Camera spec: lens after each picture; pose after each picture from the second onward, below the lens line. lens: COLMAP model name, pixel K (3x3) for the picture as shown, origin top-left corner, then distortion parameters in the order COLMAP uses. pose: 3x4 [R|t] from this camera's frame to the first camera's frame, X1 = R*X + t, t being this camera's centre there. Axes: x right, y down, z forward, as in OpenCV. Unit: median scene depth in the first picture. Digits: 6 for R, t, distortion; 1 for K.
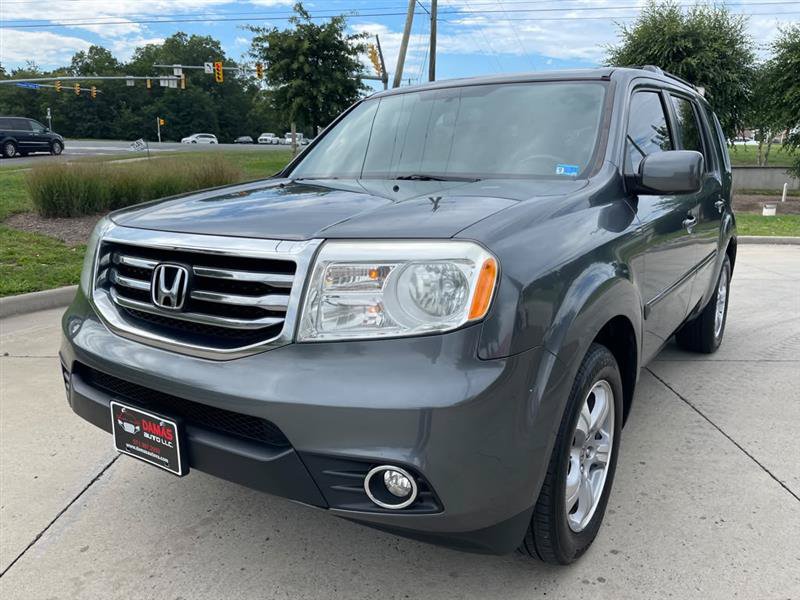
lens RADIAL K [[638.3, 0, 412.8], [0, 638.3, 319.3], [0, 0, 1]] dist [0.041951, -0.067250]
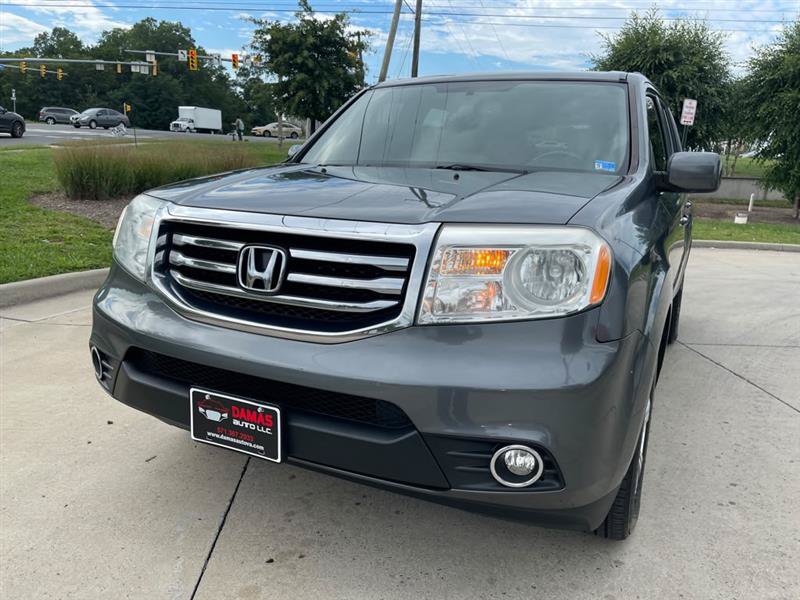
lens RADIAL K [[613.8, 0, 395.8], [0, 613.8, 303.0], [0, 0, 1]] dist [0.068858, -0.104347]
pose [[0.990730, 0.002229, 0.135830, -0.247465], [0.000290, 0.999828, -0.018522, 0.014292], [-0.135848, 0.018390, 0.990559, 0.031969]]
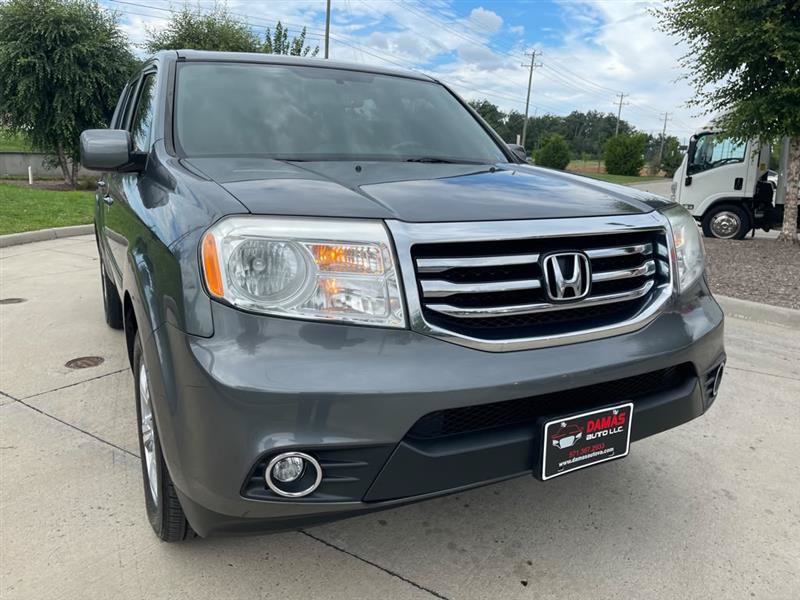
lens RADIAL K [[613.8, 0, 400.8], [0, 613.8, 294.8], [0, 0, 1]] dist [0.068858, -0.104347]
pose [[0.459802, -0.184023, 0.868745, -1.045349], [0.193643, 0.975528, 0.104153, -0.135958], [-0.866651, 0.120336, 0.484185, 0.635067]]
